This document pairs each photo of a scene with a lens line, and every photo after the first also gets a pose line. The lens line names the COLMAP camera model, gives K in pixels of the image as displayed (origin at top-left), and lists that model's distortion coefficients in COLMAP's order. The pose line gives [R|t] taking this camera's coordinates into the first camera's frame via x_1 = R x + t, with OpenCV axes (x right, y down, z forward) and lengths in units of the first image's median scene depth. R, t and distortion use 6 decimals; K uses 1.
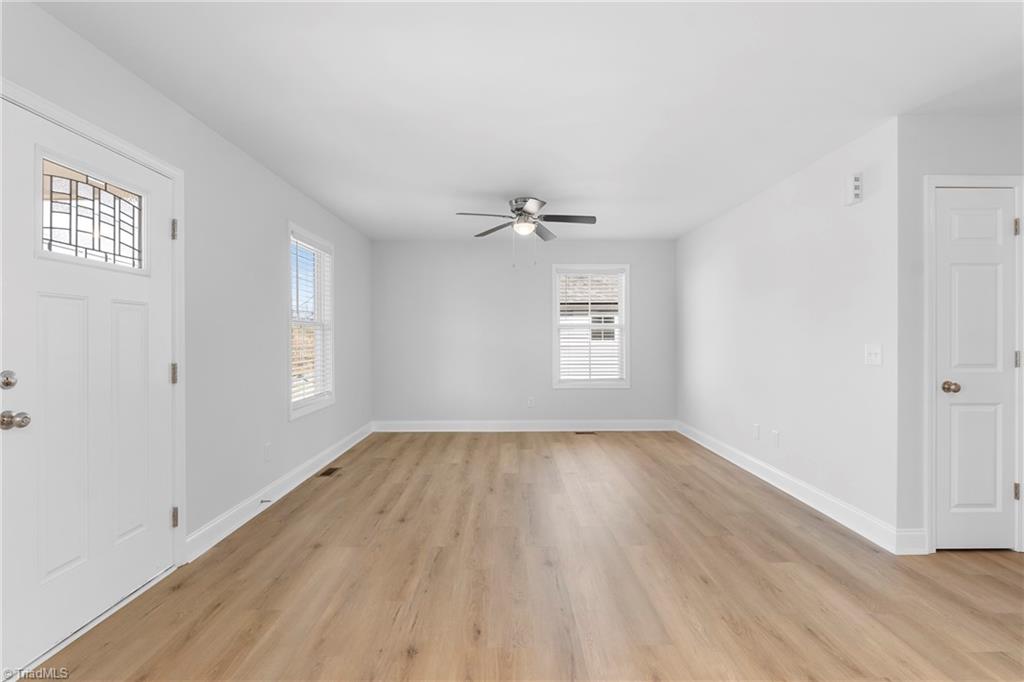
lens RADIAL K [[491.8, 0, 510.2], [0, 491.8, 337.5], [0, 0, 1]] dist [-0.001346, 0.000039]
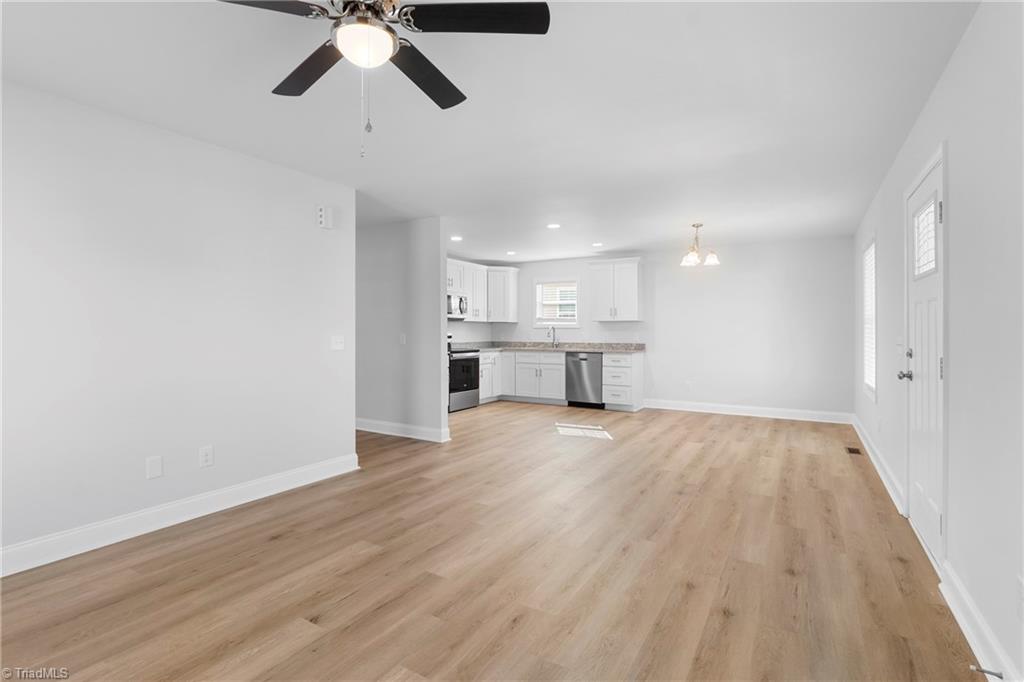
lens RADIAL K [[491.8, 0, 507.8], [0, 491.8, 336.4], [0, 0, 1]] dist [-0.001346, 0.000039]
pose [[-0.855084, -0.007000, 0.518442, -0.415549], [-0.000758, 0.999925, 0.012251, 0.000521], [-0.518488, 0.010082, -0.855025, 2.008051]]
